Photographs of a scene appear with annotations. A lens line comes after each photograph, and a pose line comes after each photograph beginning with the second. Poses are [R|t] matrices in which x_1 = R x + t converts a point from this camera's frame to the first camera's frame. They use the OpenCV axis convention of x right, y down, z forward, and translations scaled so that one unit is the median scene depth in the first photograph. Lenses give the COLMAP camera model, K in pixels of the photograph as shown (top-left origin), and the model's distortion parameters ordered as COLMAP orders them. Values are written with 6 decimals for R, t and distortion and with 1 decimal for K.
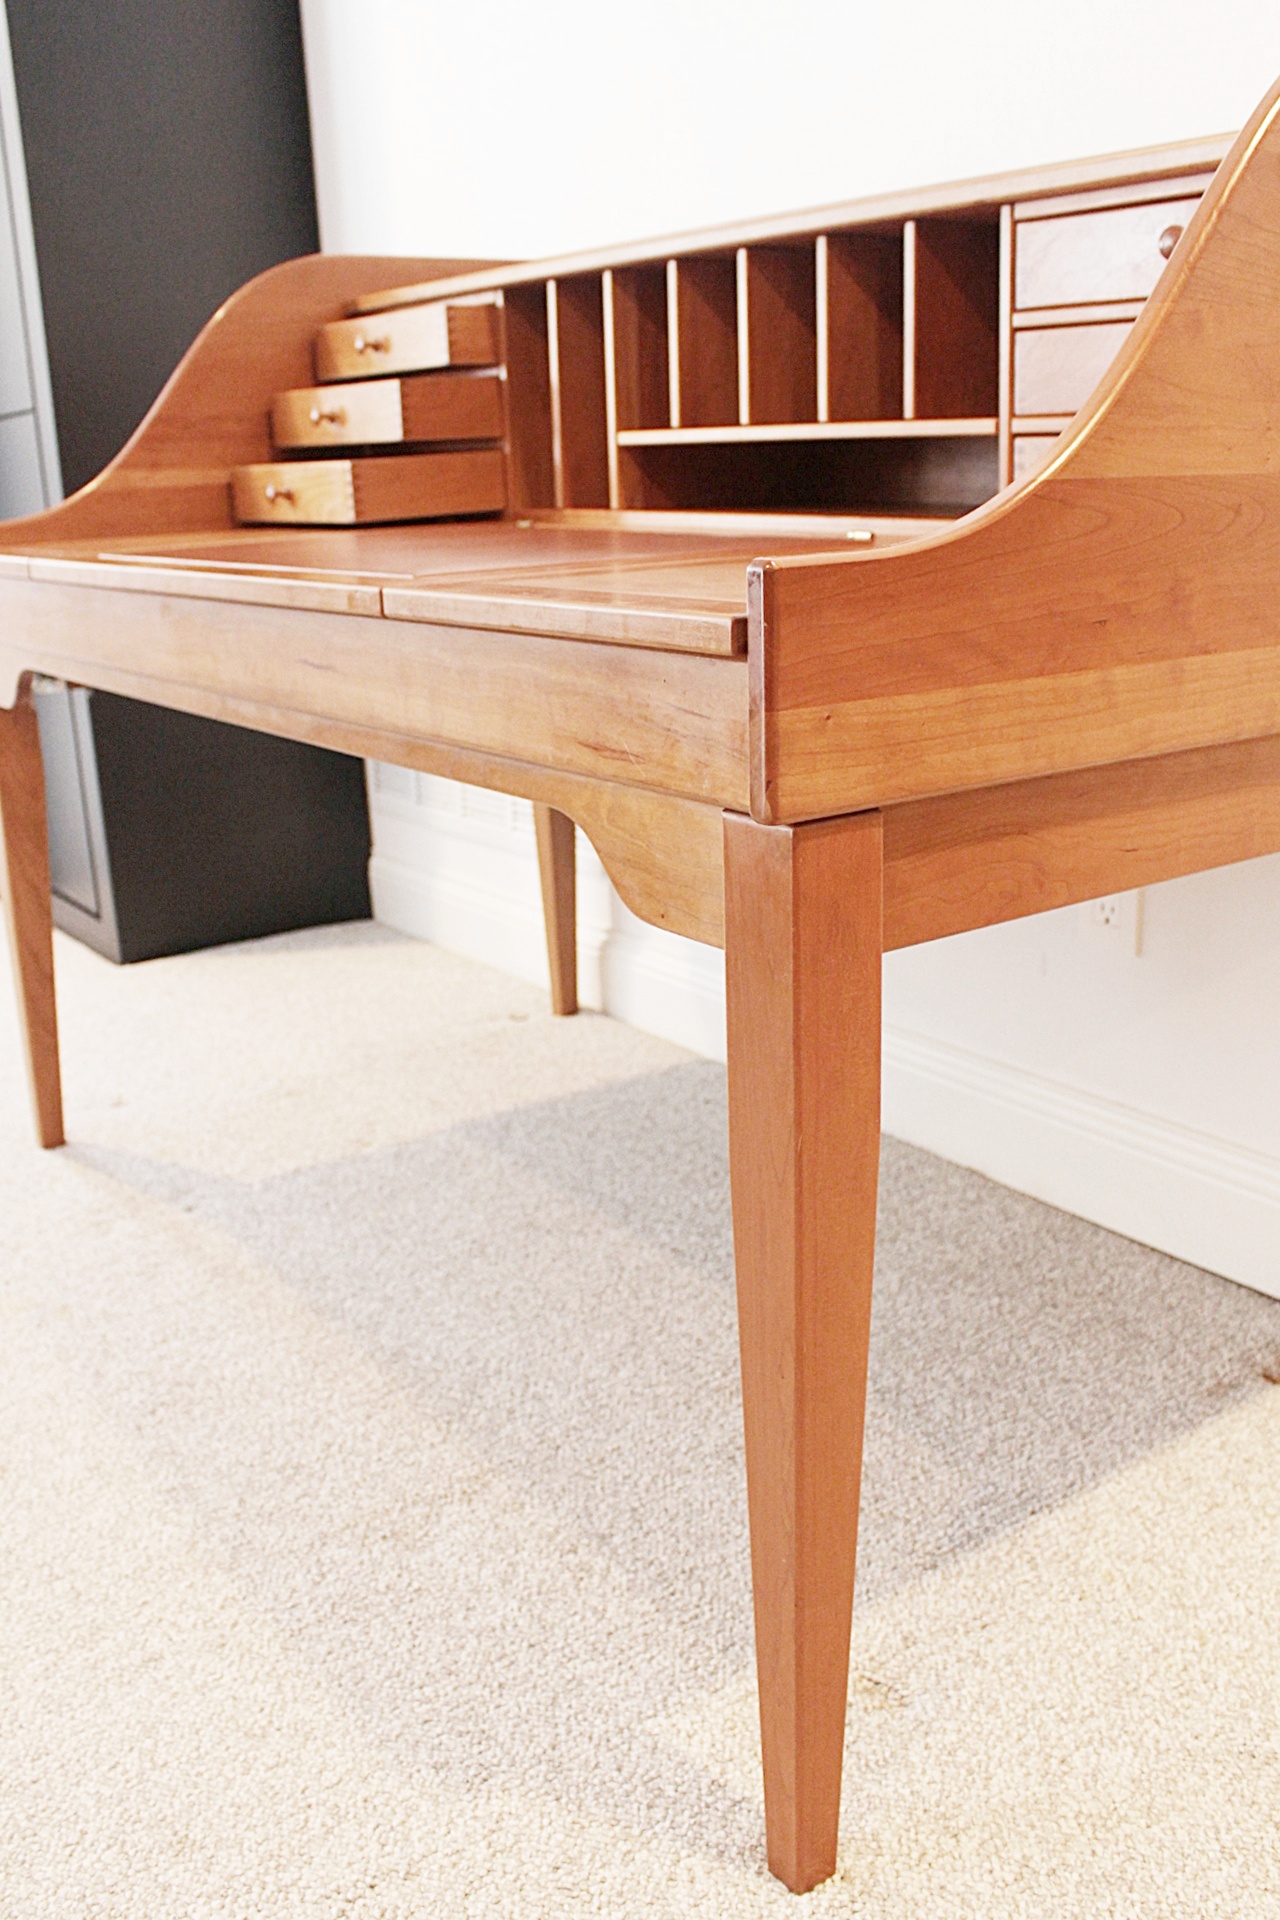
lens RADIAL K [[1770.7, 0, 632.8], [0, 1770.7, 926.9], [0, 0, 1]] dist [-0.103003, 0.022782]
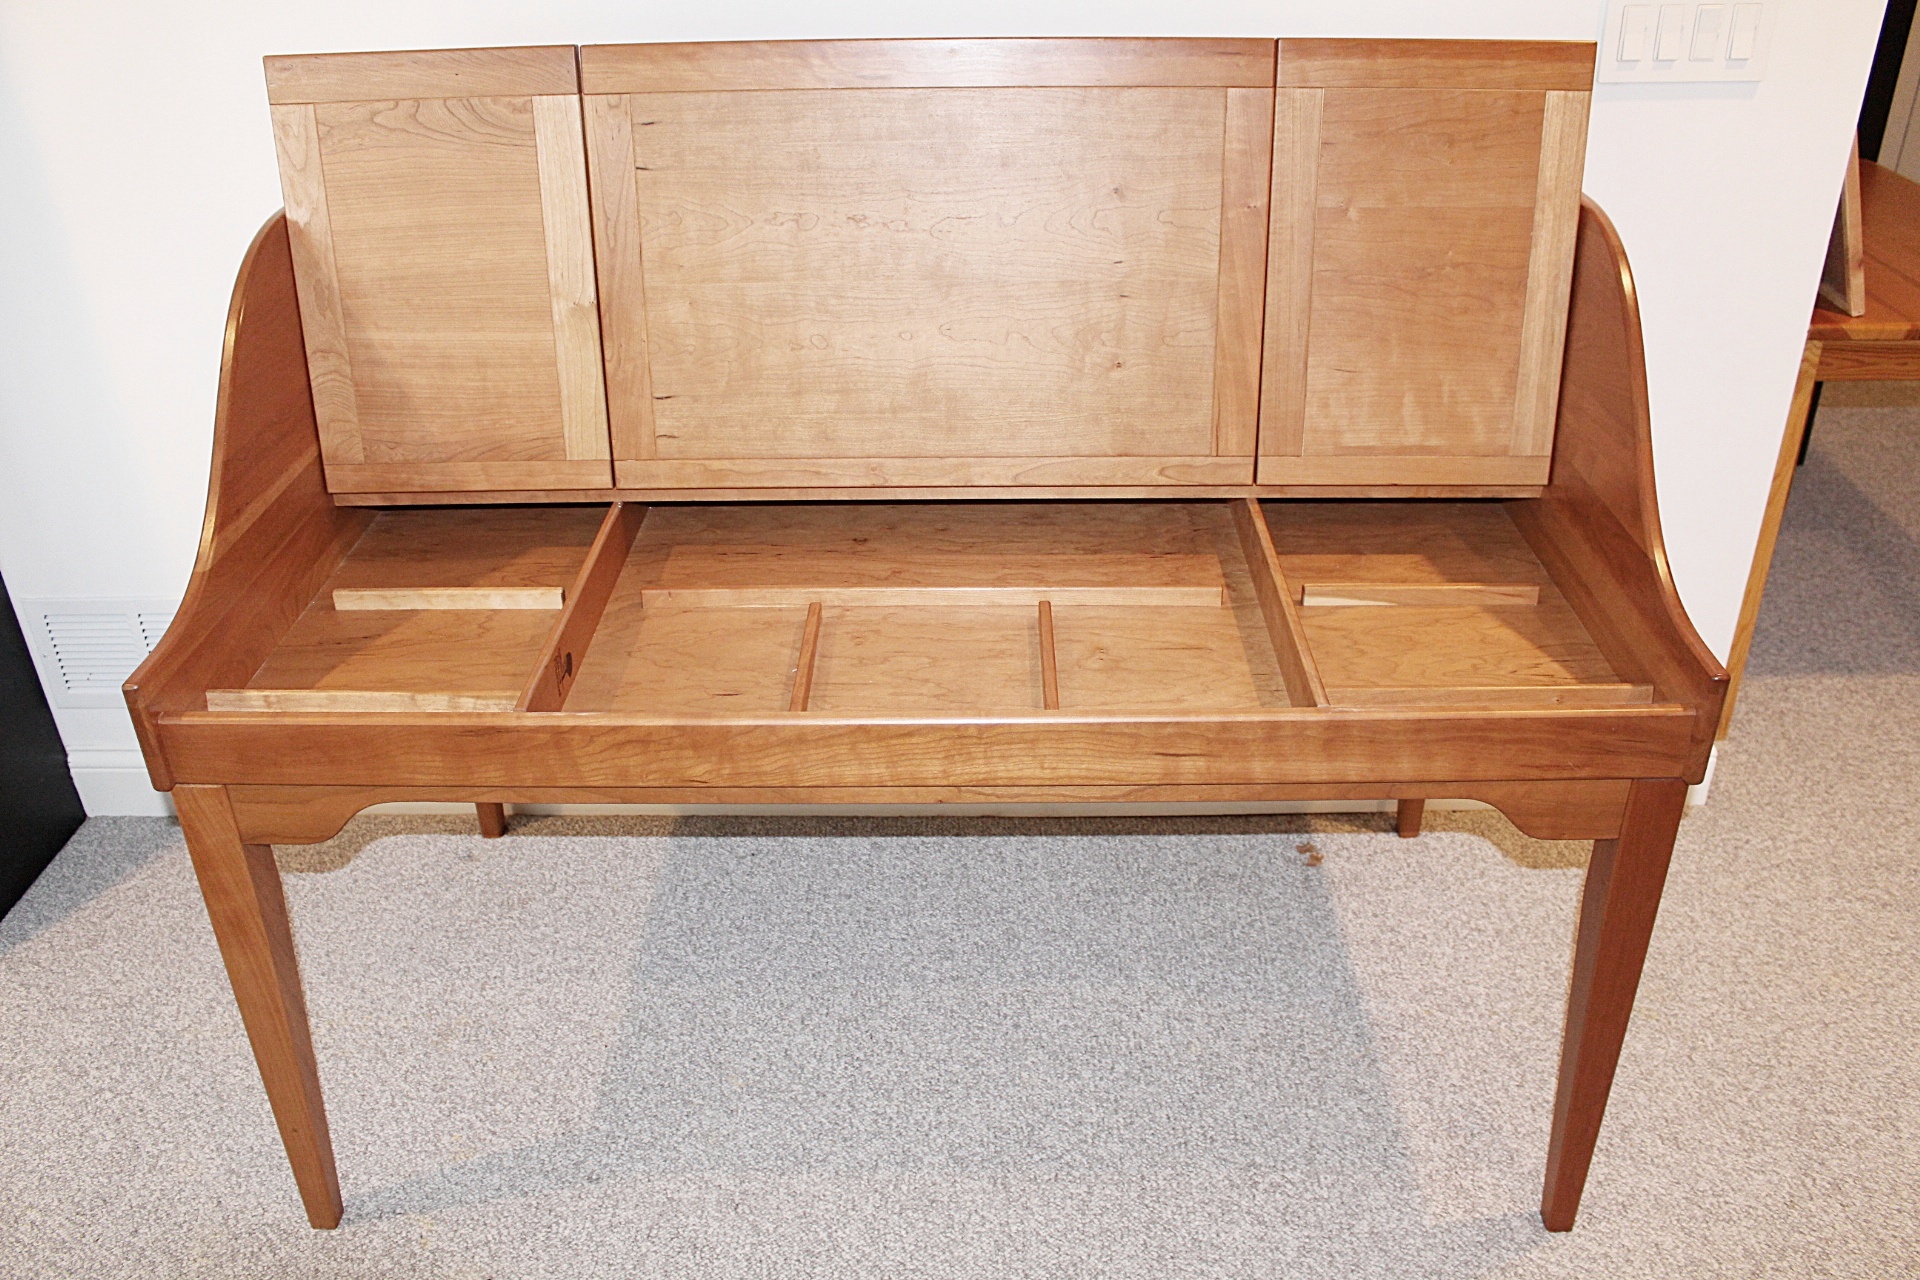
lens RADIAL K [[1599.6, 0, 986.2], [0, 1599.6, 641.8], [0, 0, 1]] dist [-0.128048, 0.079299]
pose [[0.576205, -0.375792, 0.725788, -0.787997], [0.204235, 0.926057, 0.317344, -0.456887], [-0.791376, -0.034624, 0.610349, 0.271831]]
